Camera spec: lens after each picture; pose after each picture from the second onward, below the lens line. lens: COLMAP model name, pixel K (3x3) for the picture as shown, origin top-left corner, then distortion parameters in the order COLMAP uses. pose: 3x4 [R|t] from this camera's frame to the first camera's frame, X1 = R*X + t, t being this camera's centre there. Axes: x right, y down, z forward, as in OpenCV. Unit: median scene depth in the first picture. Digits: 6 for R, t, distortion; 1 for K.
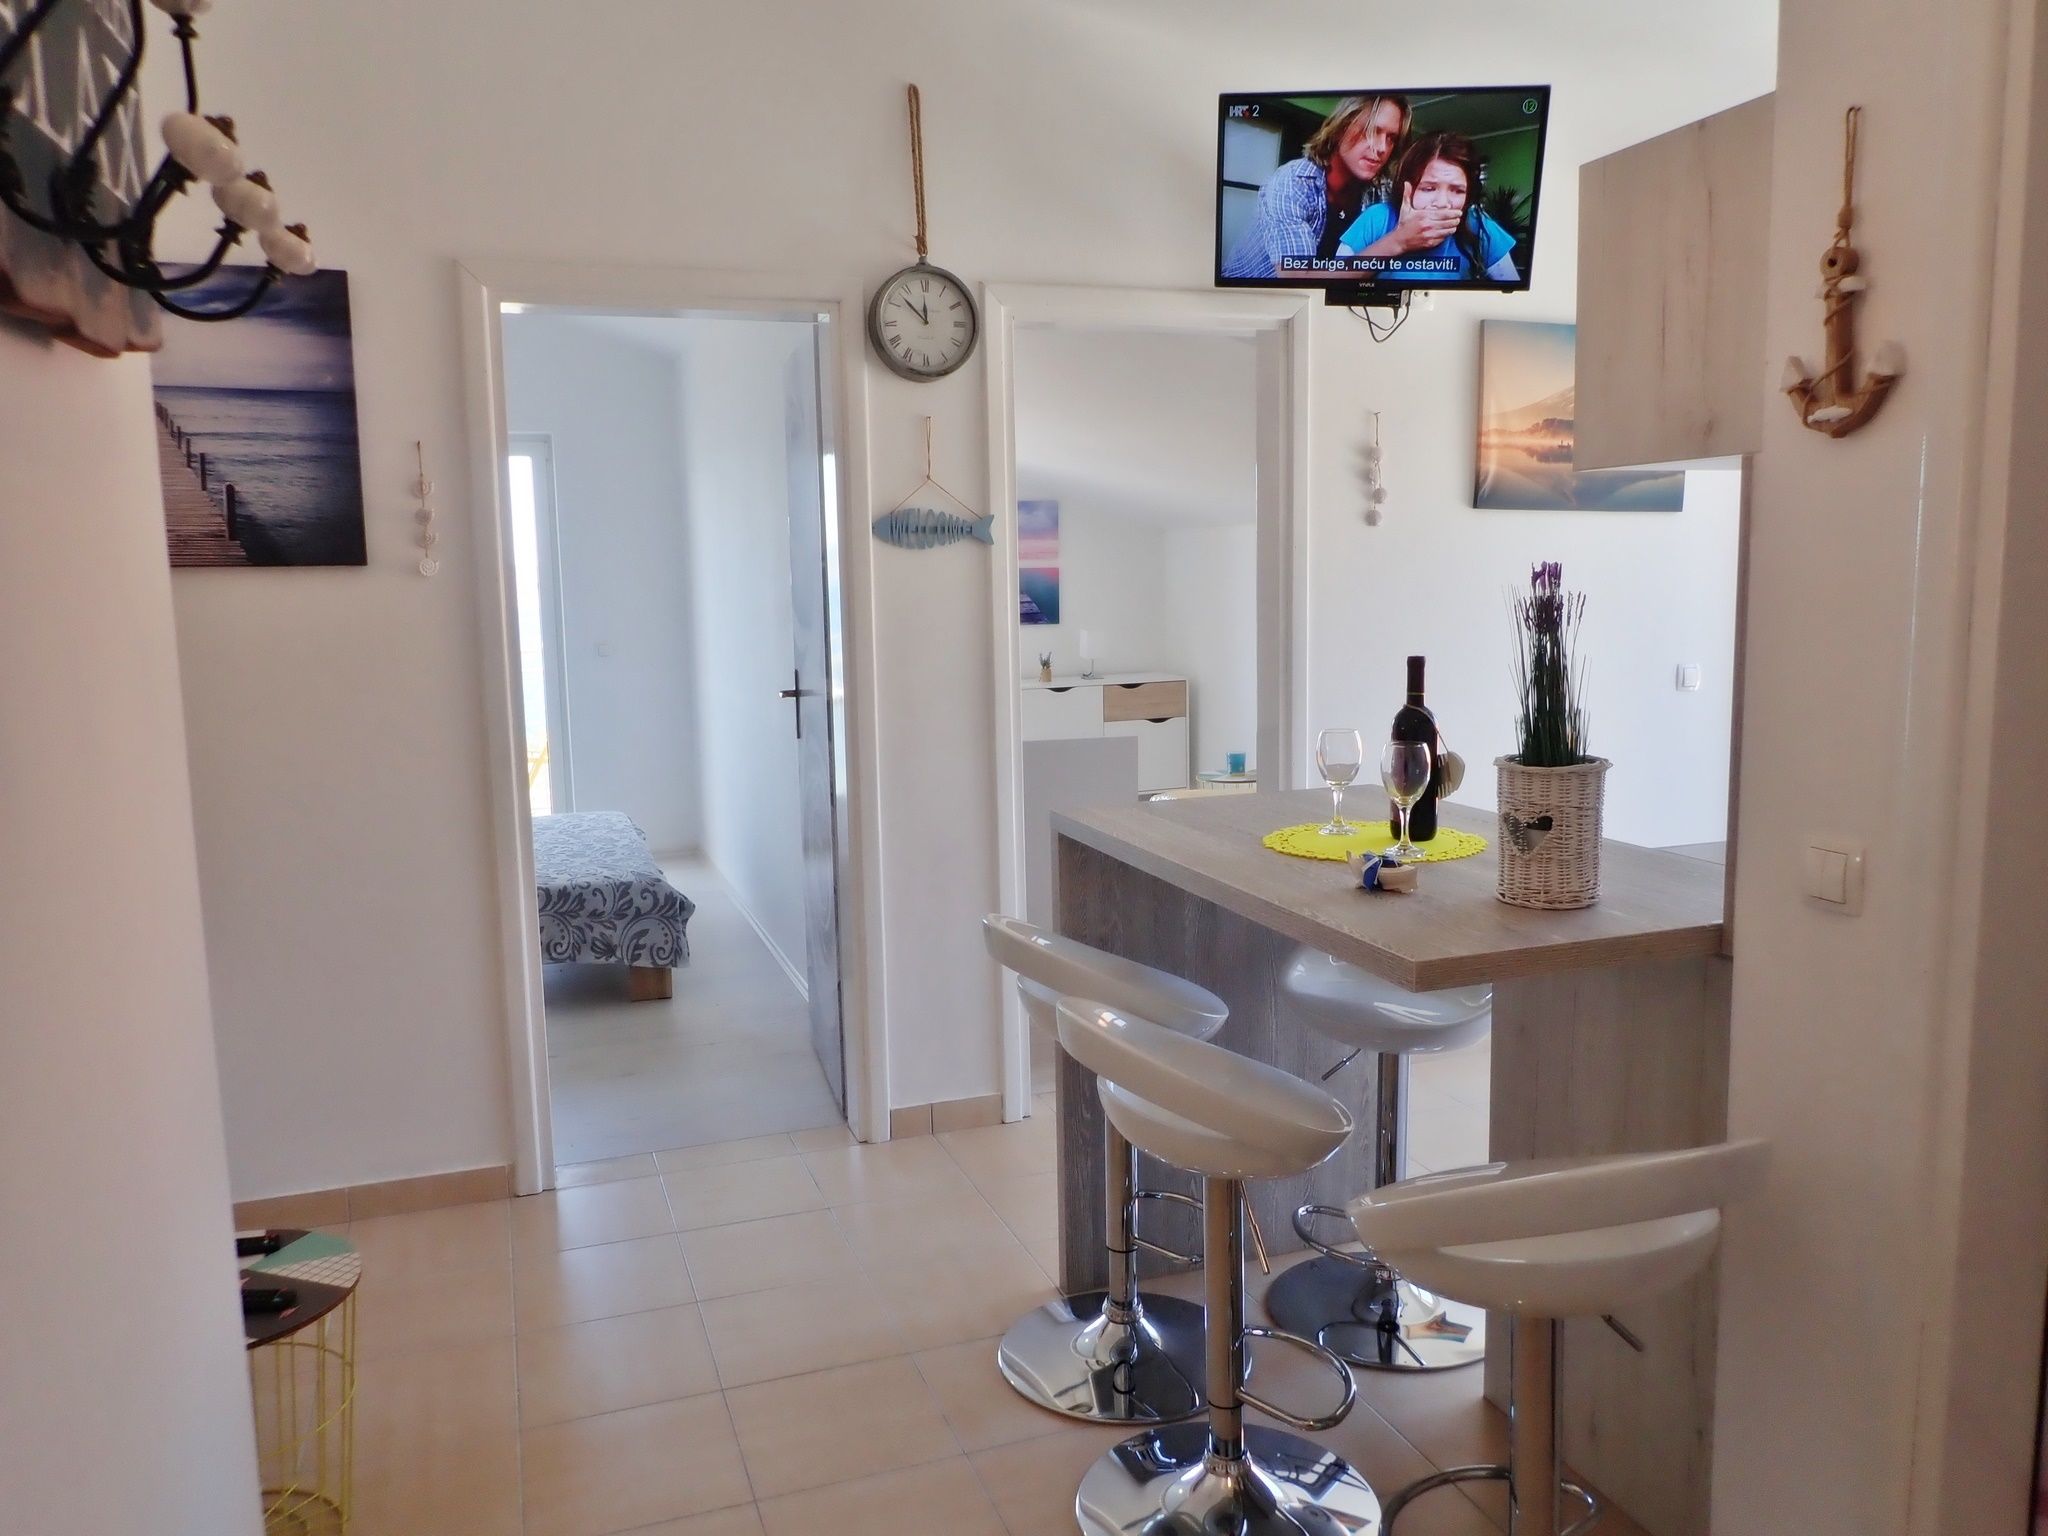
lens RADIAL K [[1506.6, 0, 1025.8], [0, 1506.6, 774.4], [0, 0, 1]] dist [0.002807, -0.009078]
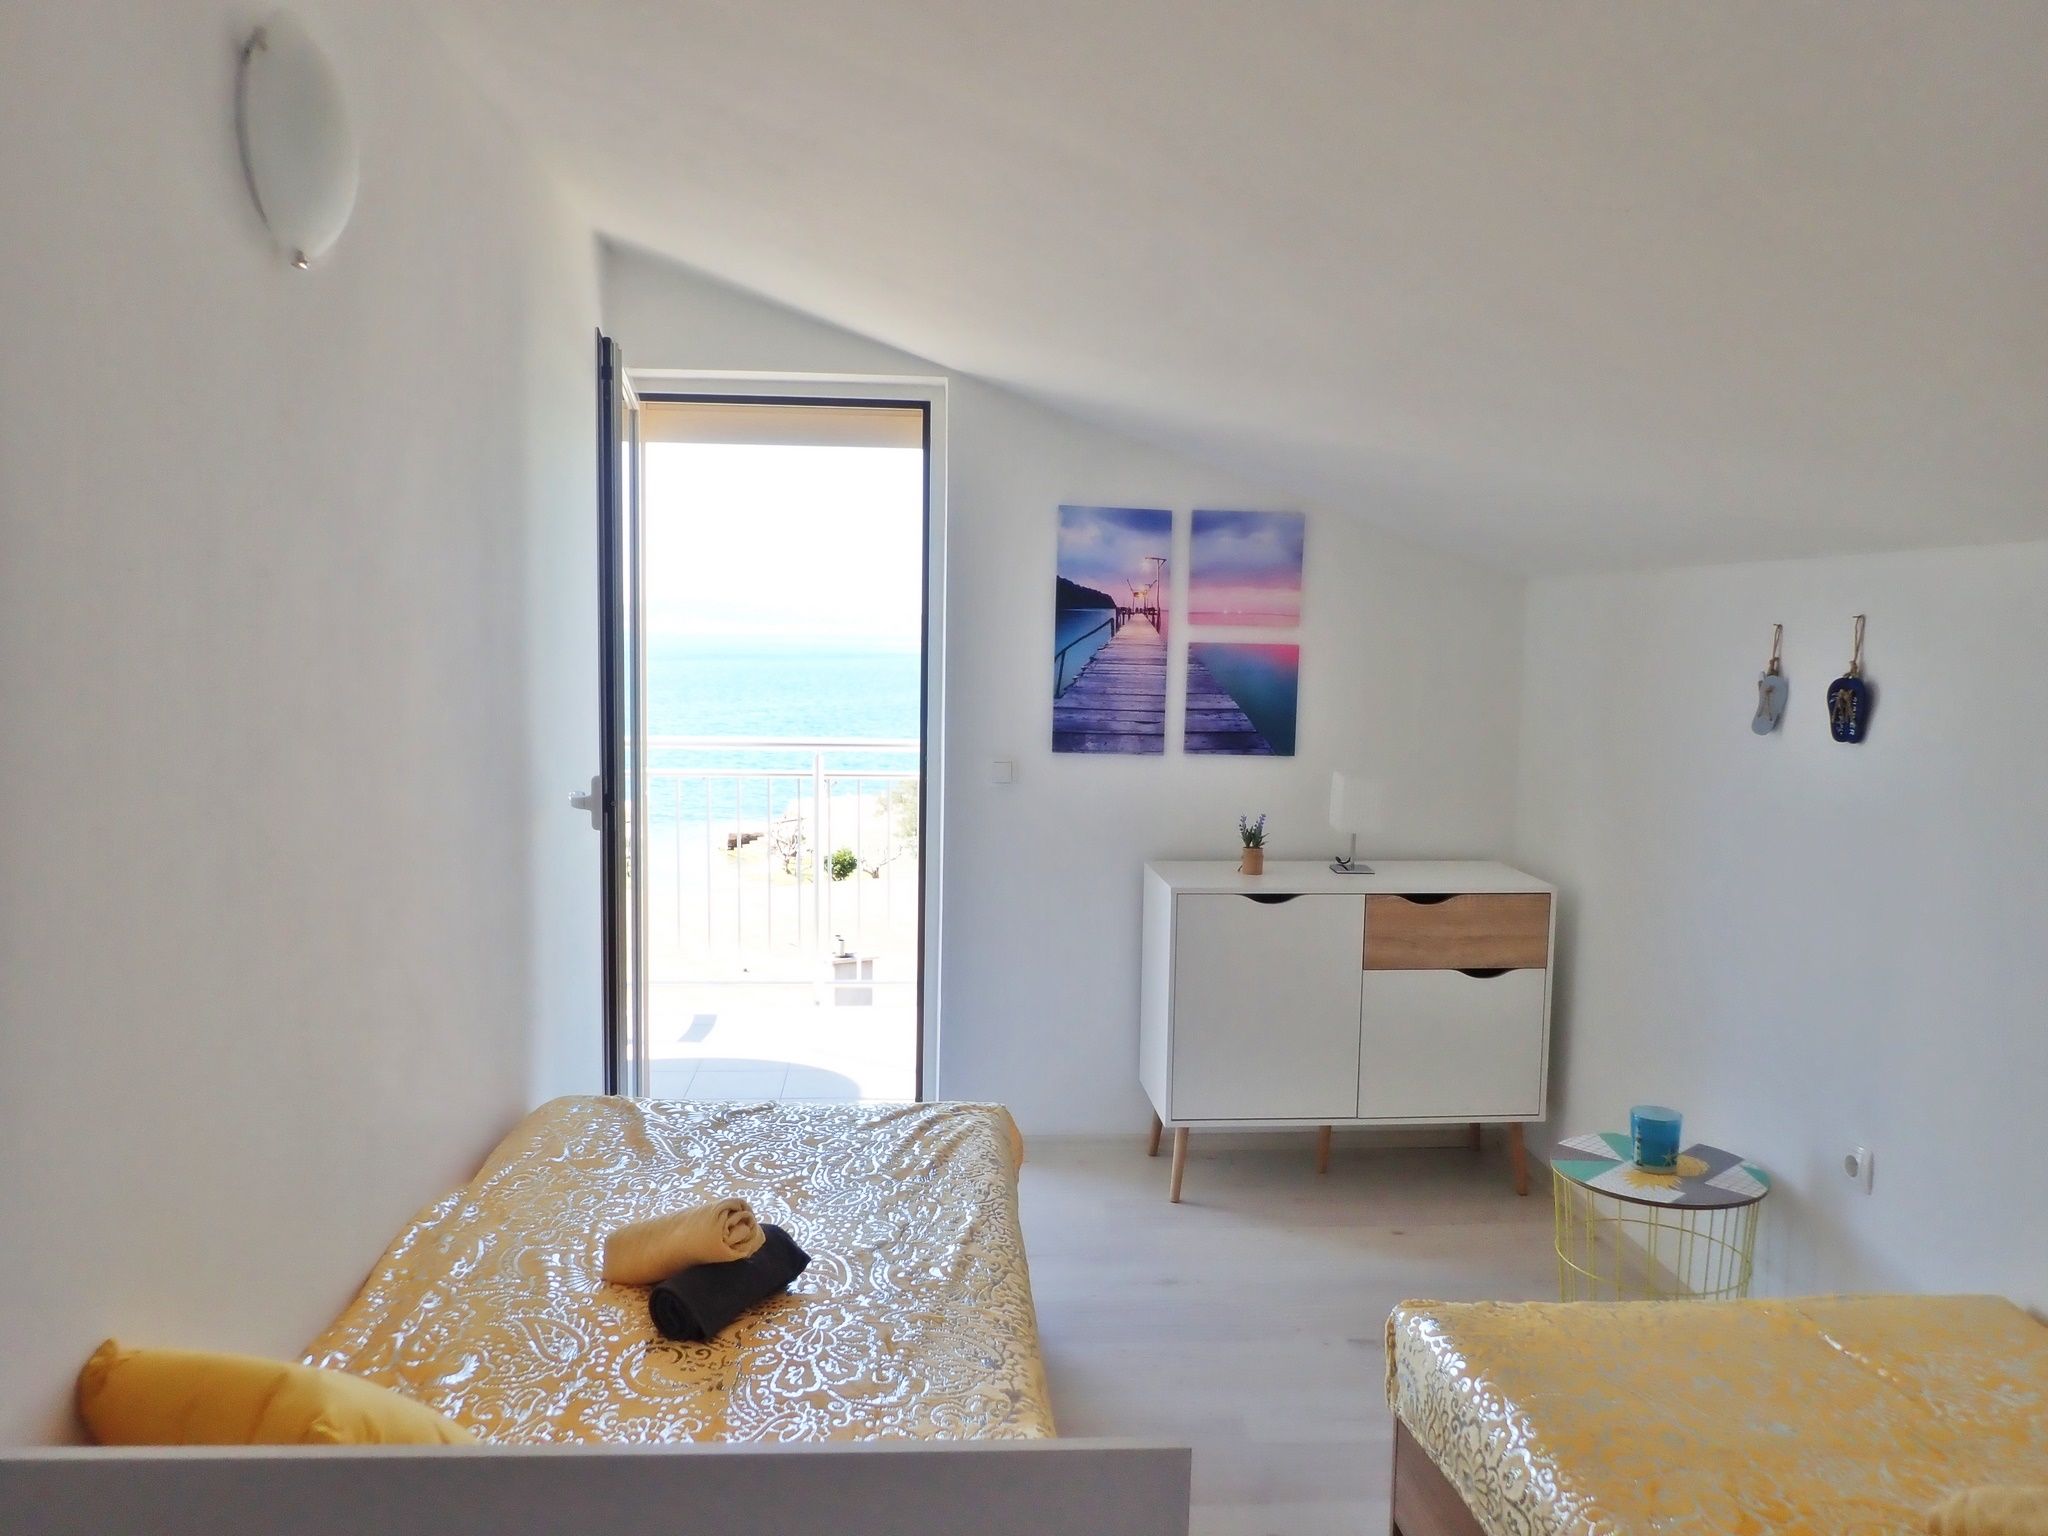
lens RADIAL K [[1506.6, 0, 1027.2], [0, 1506.6, 767.6], [0, 0, 1]] dist [0.002807, -0.009078]
pose [[0.967354, 0.070246, -0.243497, 0.060253], [-0.081692, 0.995962, -0.037220, -0.071818], [0.239900, 0.055897, 0.969187, 0.502436]]
